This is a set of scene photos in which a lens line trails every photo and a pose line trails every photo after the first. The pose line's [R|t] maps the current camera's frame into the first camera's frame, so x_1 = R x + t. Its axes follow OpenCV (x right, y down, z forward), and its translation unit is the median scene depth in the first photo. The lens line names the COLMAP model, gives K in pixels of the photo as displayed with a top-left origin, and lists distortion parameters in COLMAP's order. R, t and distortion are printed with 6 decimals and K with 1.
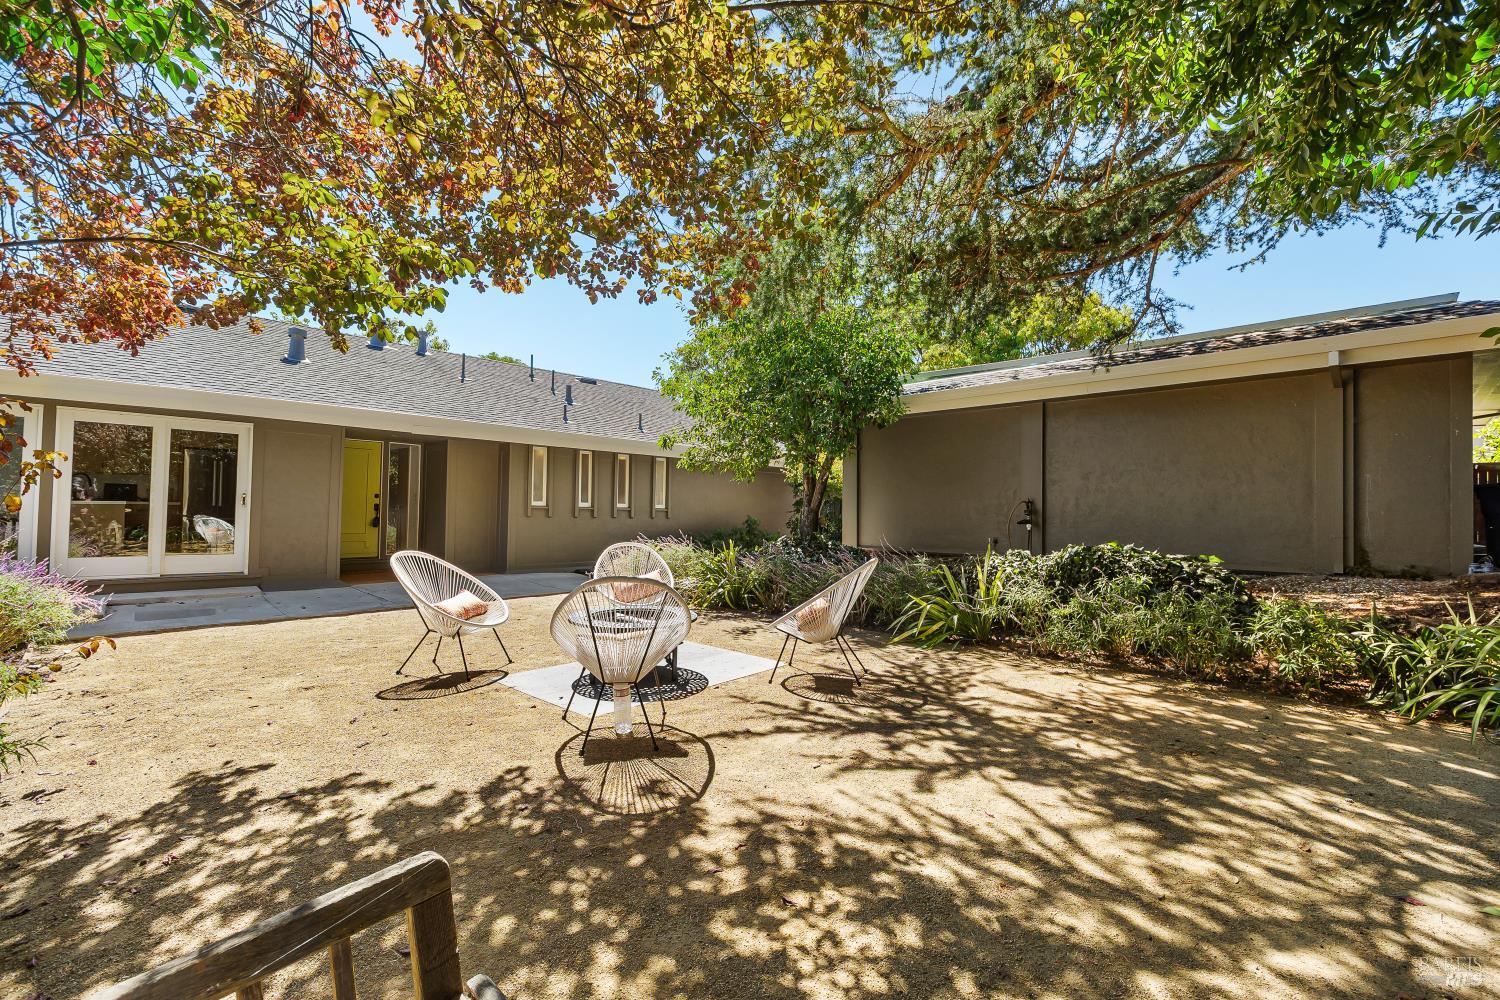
lens RADIAL K [[654.2, 0, 760.2], [0, 654.2, 499.3], [0, 0, 1]] dist [-0.009976, 0.000666]
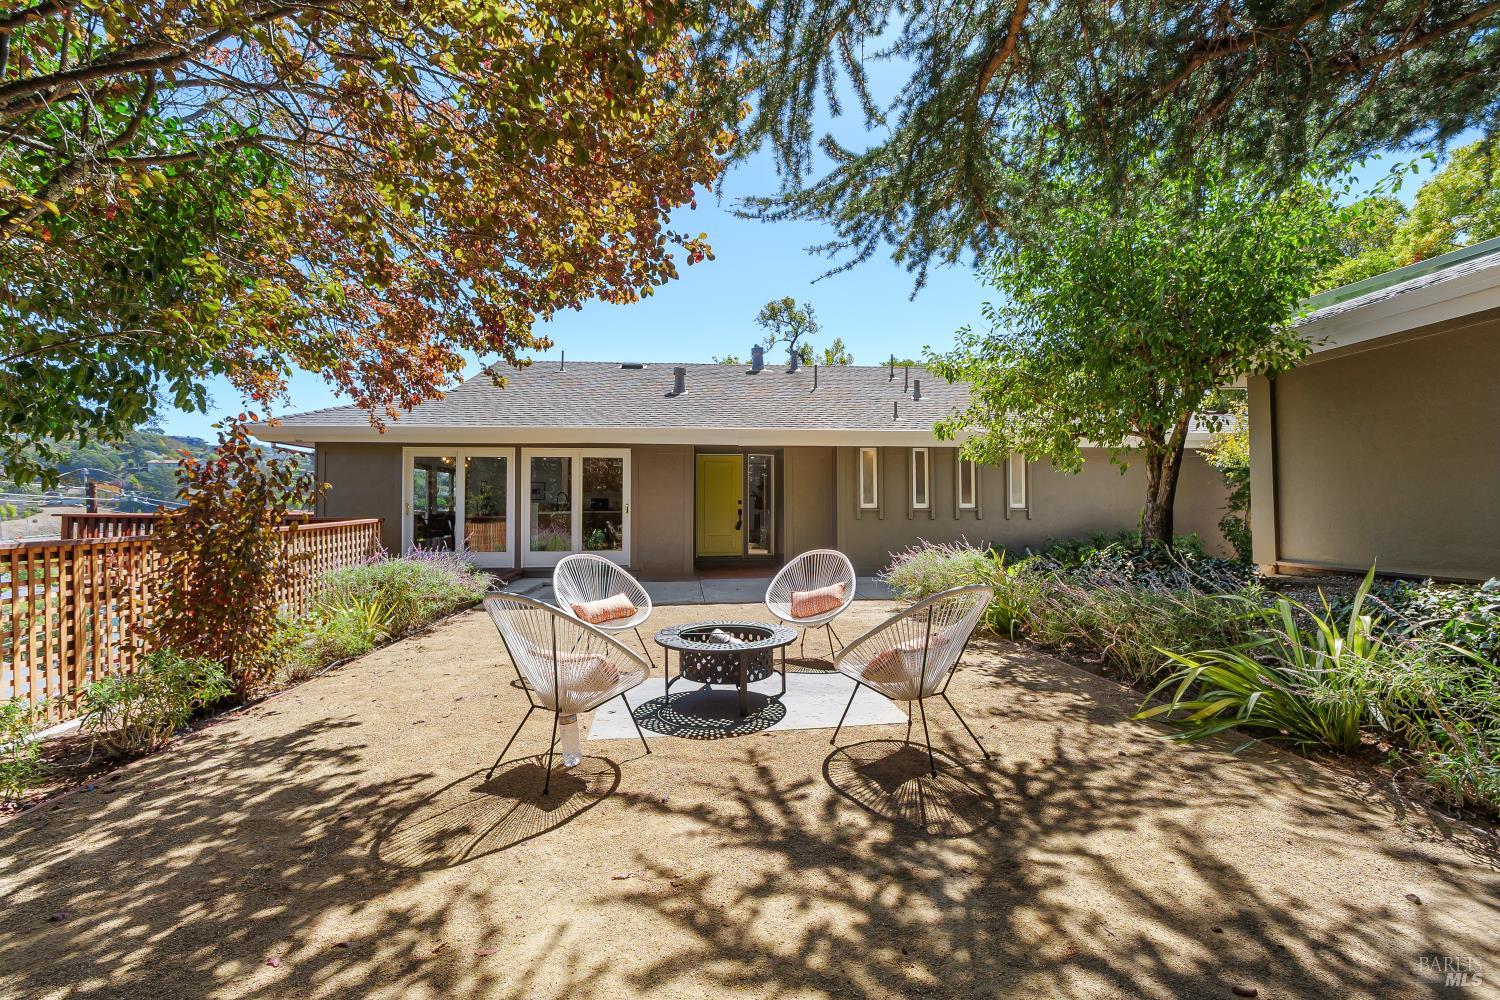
lens RADIAL K [[654.2, 0, 749.9], [0, 654.2, 499.0], [0, 0, 1]] dist [-0.009976, 0.000666]
pose [[0.753193, -0.027622, -0.657220, 0.606953], [0.027812, 0.999562, -0.010136, 0.004411], [0.657212, -0.010644, 0.753631, 0.502116]]
